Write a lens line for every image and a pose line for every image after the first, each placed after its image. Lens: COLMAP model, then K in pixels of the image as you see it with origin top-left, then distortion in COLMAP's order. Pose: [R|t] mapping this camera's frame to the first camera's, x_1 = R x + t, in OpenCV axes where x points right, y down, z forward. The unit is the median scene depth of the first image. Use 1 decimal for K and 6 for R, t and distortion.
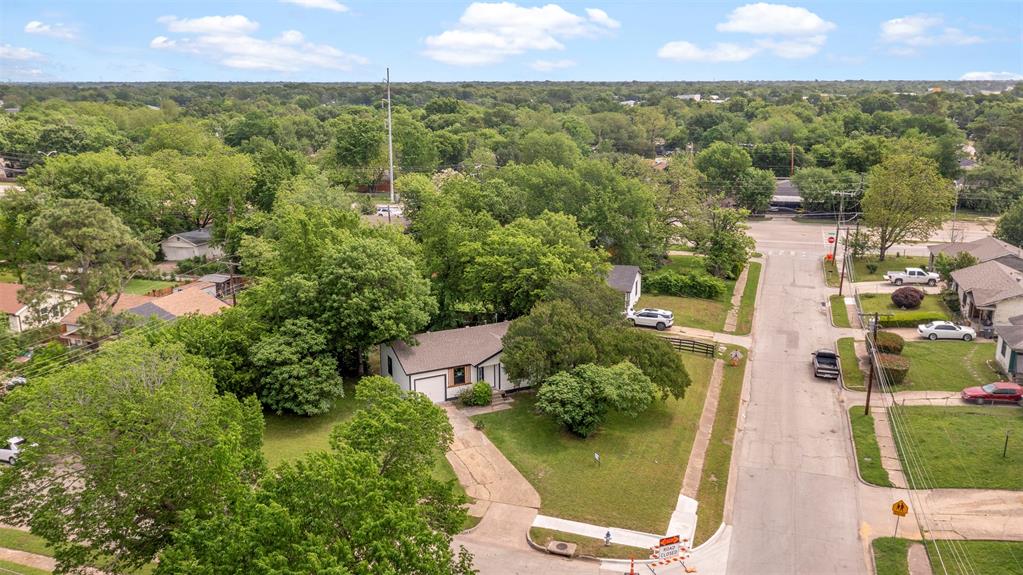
lens RADIAL K [[833.8, 0, 511.6], [0, 833.8, 310.2], [0, 0, 1]] dist [0.049720, -0.001804]
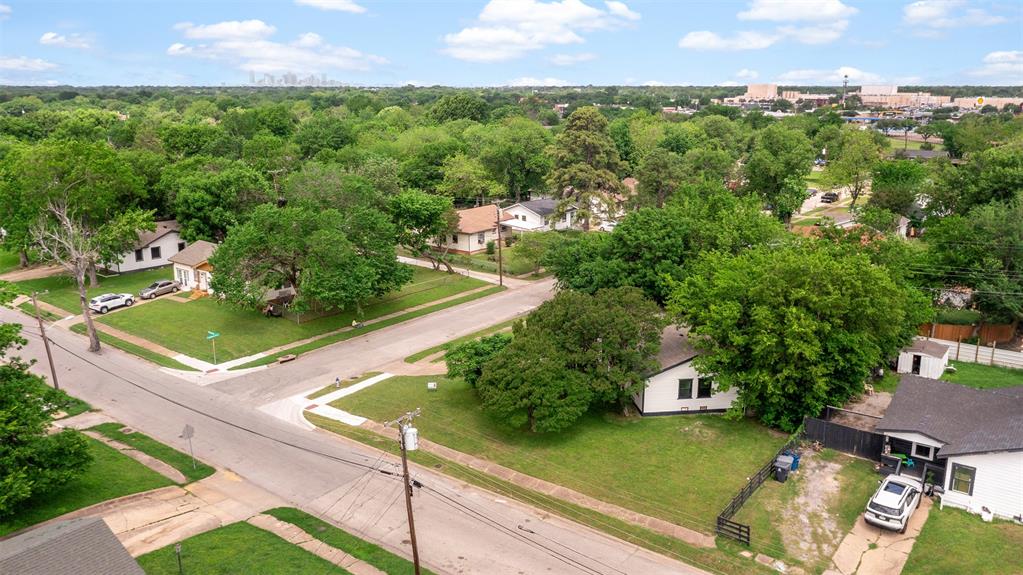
lens RADIAL K [[826.2, 0, 511.5], [0, 826.2, 287.5], [0, 0, 1]] dist [-0.009579, -0.008471]
pose [[-0.364959, 0.223277, -0.903854, 0.933175], [-0.237716, 0.916292, 0.322335, -0.303759], [0.900164, 0.332500, -0.281333, 1.170533]]
